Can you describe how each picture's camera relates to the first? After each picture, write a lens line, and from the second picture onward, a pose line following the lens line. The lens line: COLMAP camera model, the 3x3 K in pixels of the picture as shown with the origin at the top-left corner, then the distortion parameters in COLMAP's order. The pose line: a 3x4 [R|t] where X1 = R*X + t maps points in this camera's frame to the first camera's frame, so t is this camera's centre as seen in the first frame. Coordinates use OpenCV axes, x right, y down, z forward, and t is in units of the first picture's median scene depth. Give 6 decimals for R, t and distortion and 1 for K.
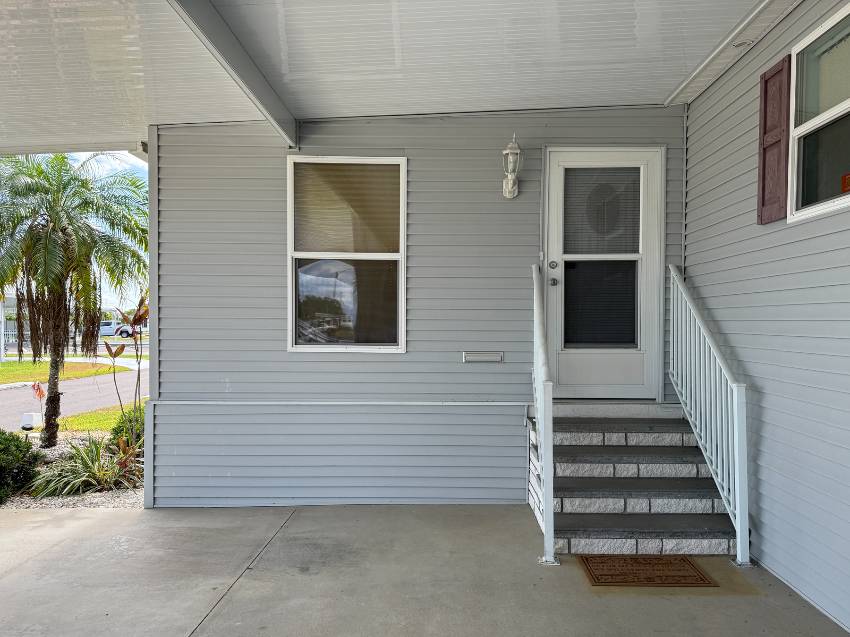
lens RADIAL K [[617.5, 0, 425.6], [0, 617.5, 344.5], [0, 0, 1]] dist [0.002974, -0.000319]
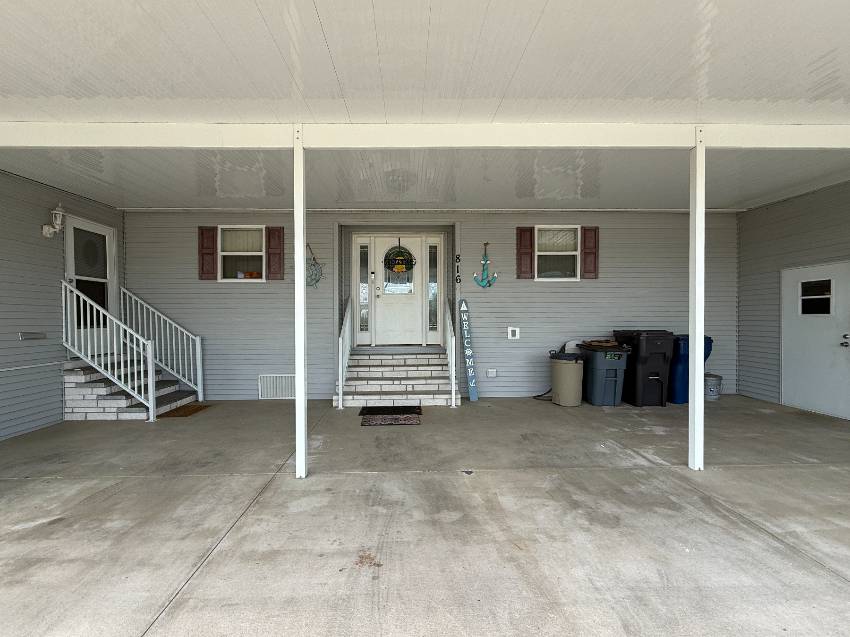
lens RADIAL K [[341.5, 0, 425.0], [0, 341.5, 318.5], [0, 0, 1]] dist [0.000047, 0.000005]
pose [[-0.059831, -0.004115, 0.998200, -0.837254], [0.037546, 0.999275, 0.006370, 0.008758], [-0.997502, 0.037860, -0.059633, 0.064094]]
